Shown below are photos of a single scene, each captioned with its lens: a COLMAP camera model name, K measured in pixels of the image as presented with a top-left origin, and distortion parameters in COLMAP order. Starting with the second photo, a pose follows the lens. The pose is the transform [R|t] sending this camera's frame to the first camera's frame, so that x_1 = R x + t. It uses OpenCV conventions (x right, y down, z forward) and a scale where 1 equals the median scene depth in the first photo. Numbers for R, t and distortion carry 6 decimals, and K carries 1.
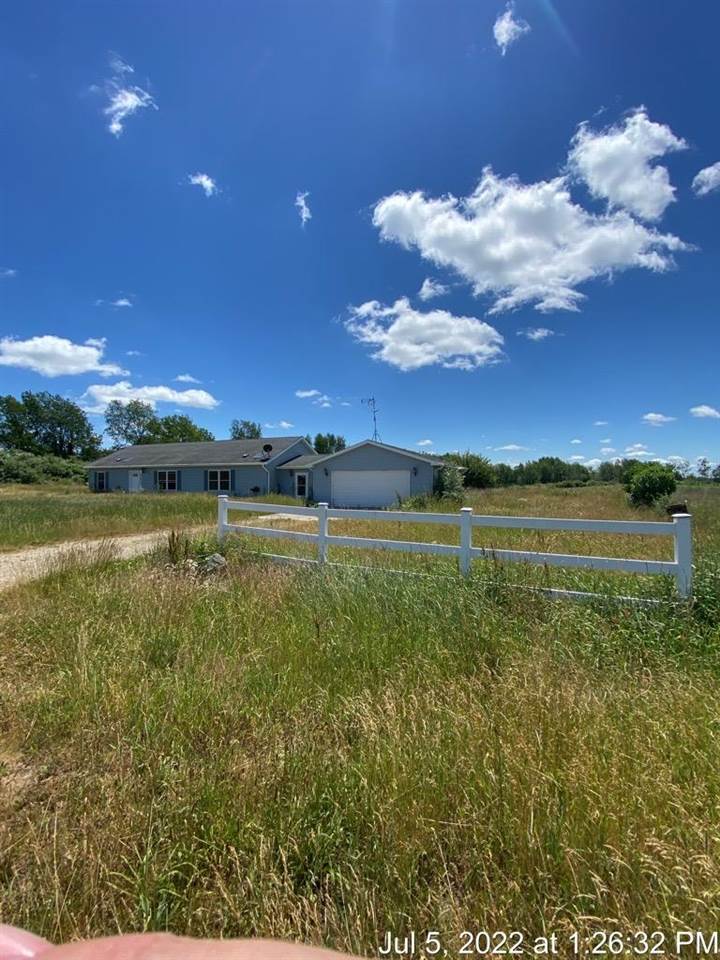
lens RADIAL K [[386.8, 0, 361.5], [0, 386.8, 482.5], [0, 0, 1]] dist [-0.003365, -0.000244]
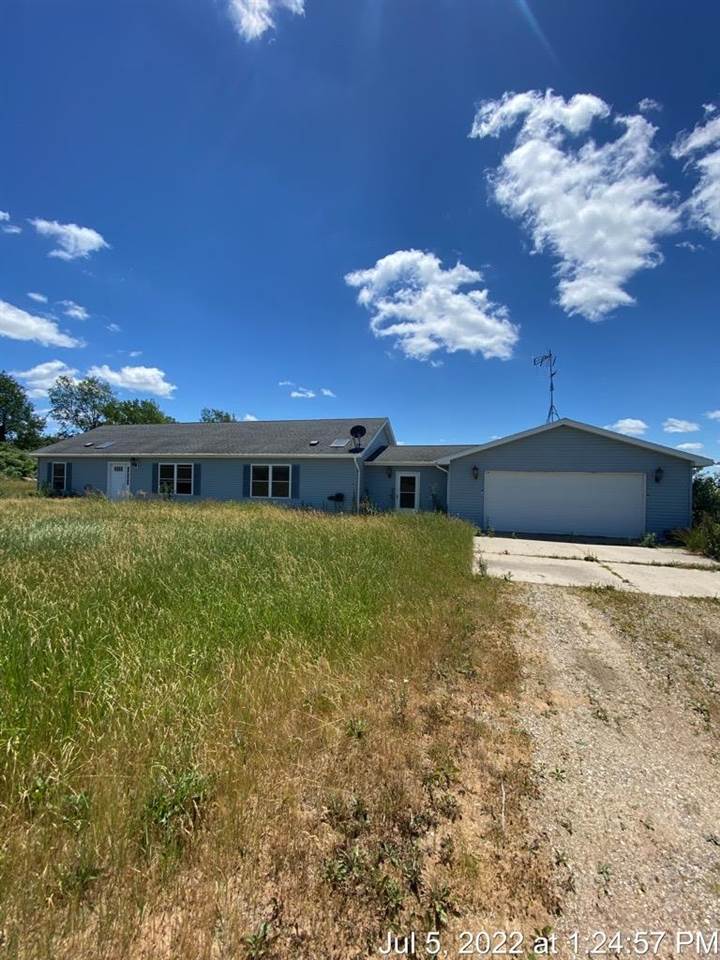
lens RADIAL K [[386.8, 0, 360.0], [0, 386.8, 475.5], [0, 0, 1]] dist [-0.003365, -0.000244]
pose [[0.993829, 0.023829, 0.108334, -0.113608], [-0.021878, 0.999577, -0.019168, -0.002362], [-0.108745, 0.016680, 0.993930, 0.142784]]
